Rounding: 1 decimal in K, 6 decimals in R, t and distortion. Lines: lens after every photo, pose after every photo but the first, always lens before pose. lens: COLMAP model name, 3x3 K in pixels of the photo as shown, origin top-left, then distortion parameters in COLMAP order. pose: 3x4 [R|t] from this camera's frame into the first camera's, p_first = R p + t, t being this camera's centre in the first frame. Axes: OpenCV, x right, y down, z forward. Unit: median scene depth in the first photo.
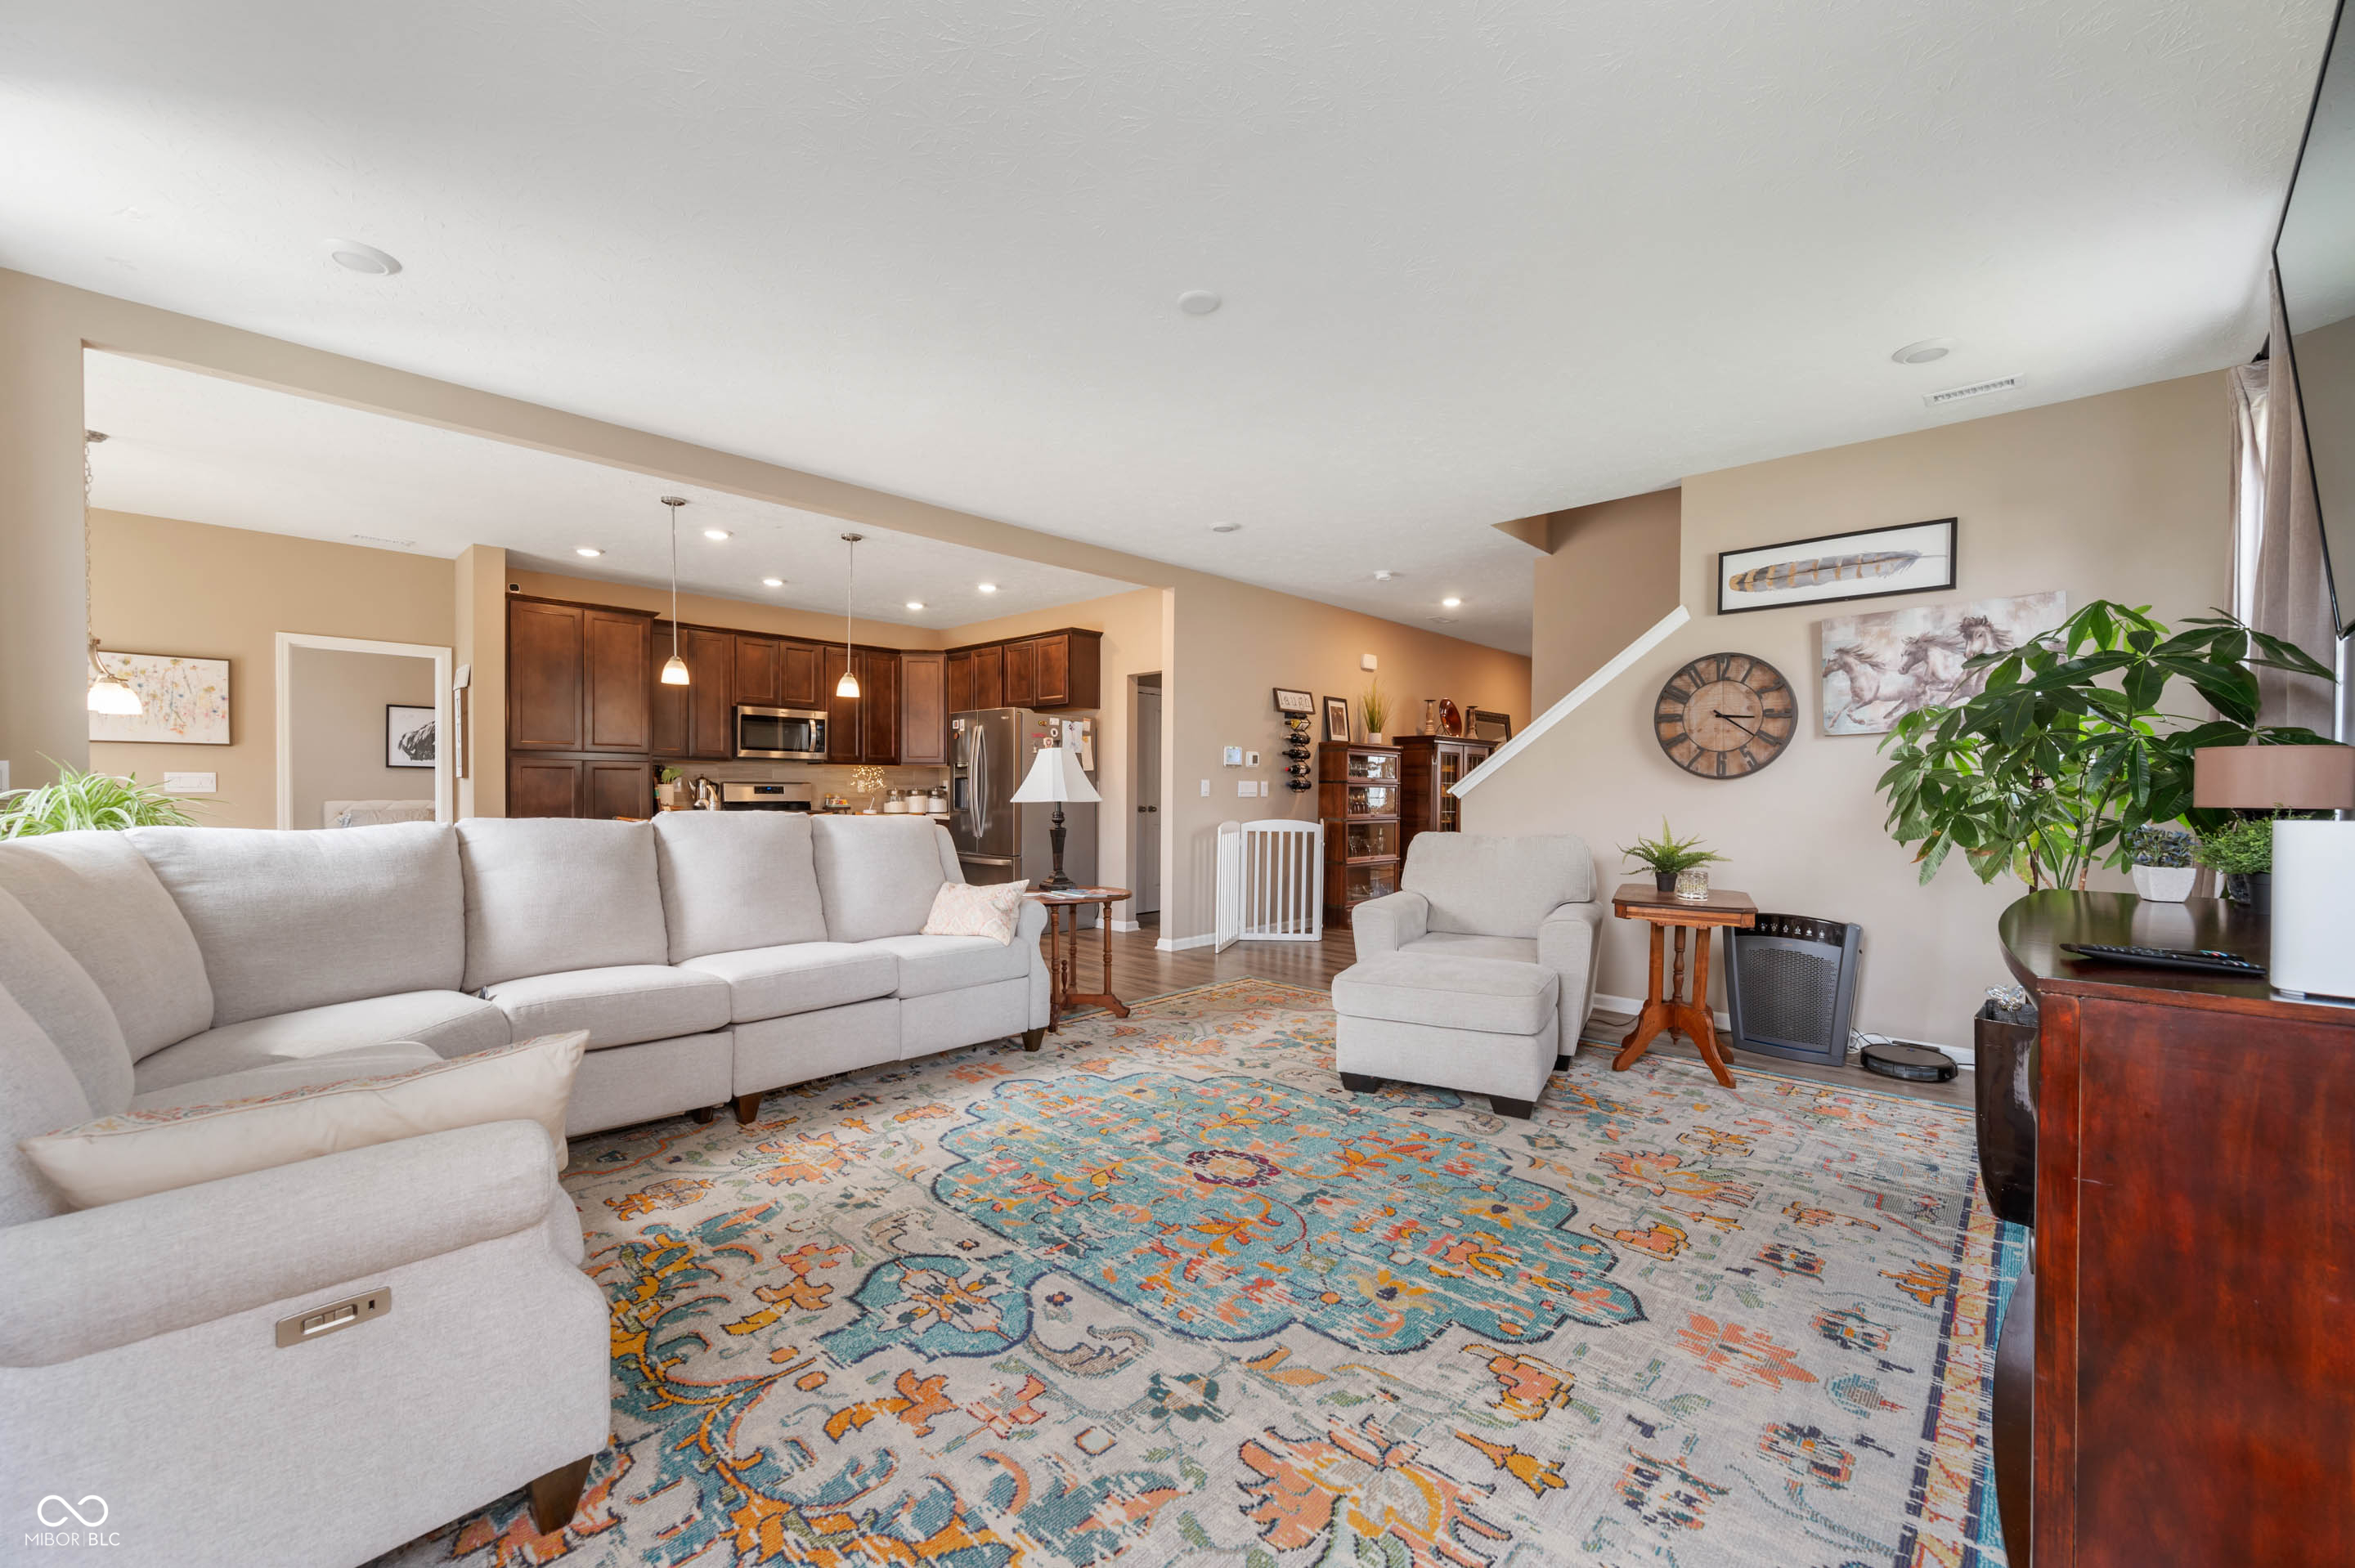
lens RADIAL K [[953.8, 0, 1184.3], [0, 953.8, 796.6], [0, 0, 1]] dist [0.010945, -0.000094]
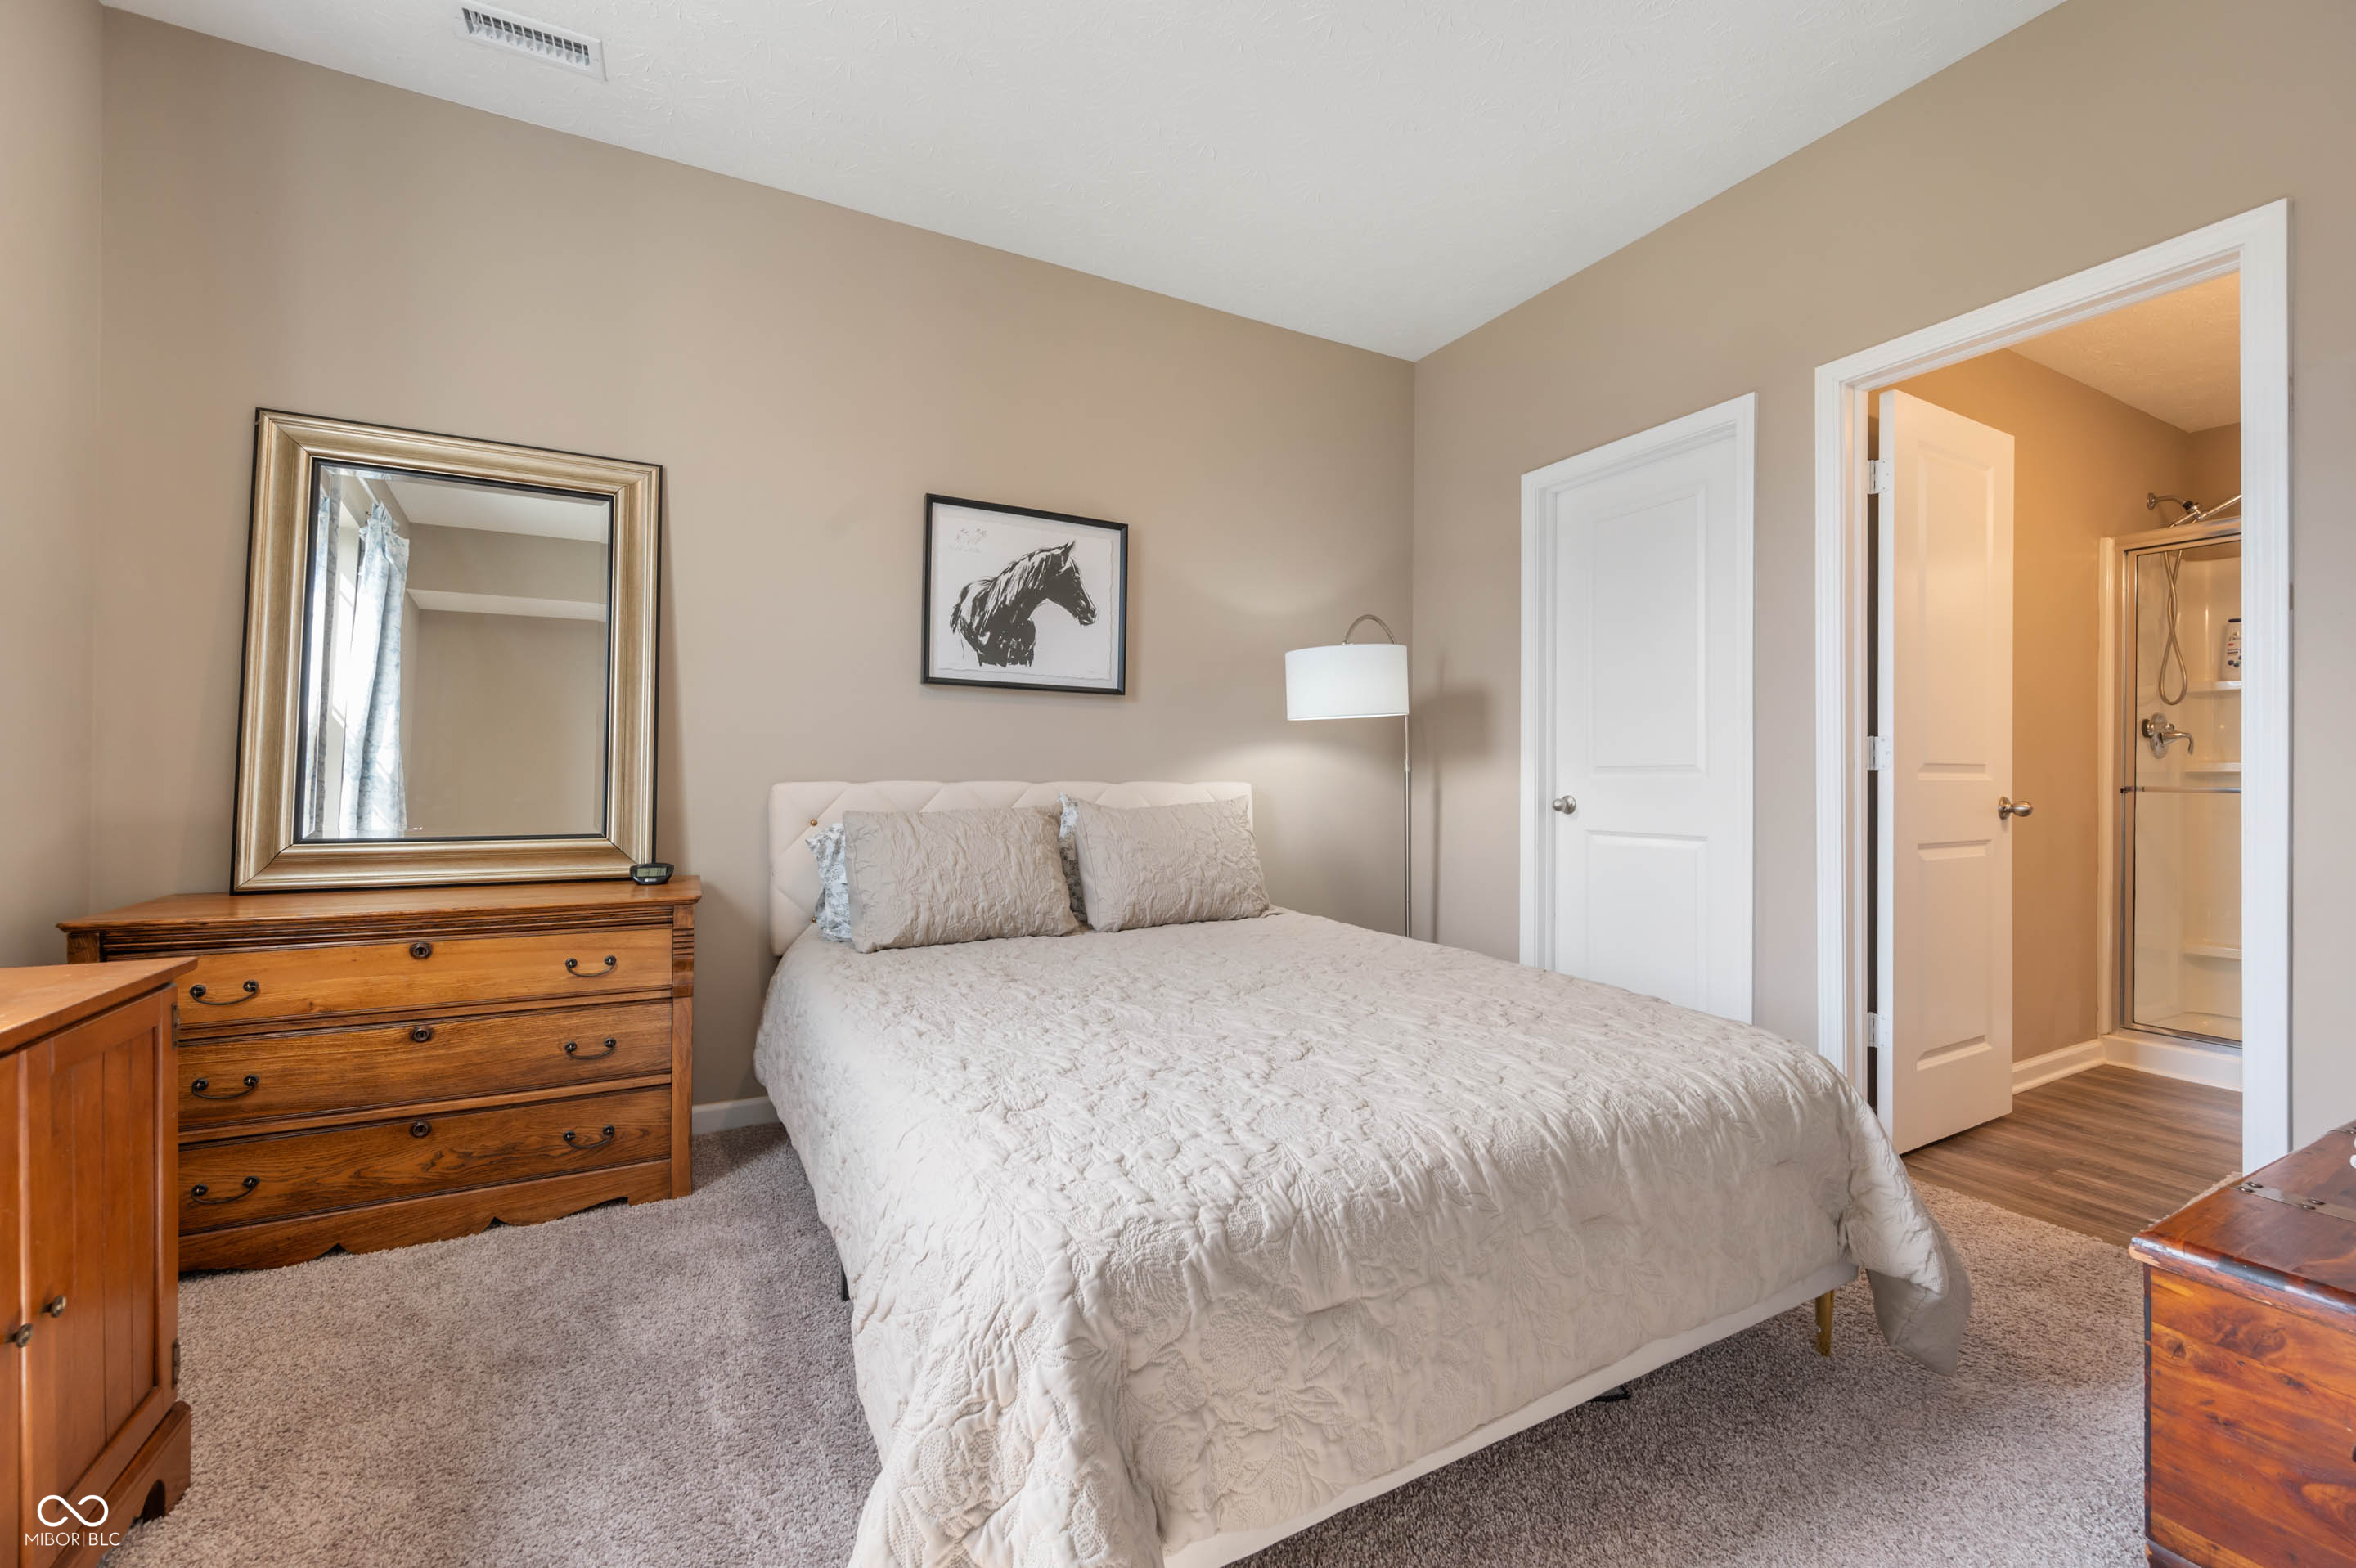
lens RADIAL K [[943.4, 0, 1179.9], [0, 943.4, 774.7], [0, 0, 1]] dist [-0.000206, 0.000934]
pose [[0.952853, -0.003593, -0.303410, -0.855911], [-0.001963, 0.999836, -0.018006, 0.009090], [0.303425, 0.017752, 0.952690, 0.947610]]
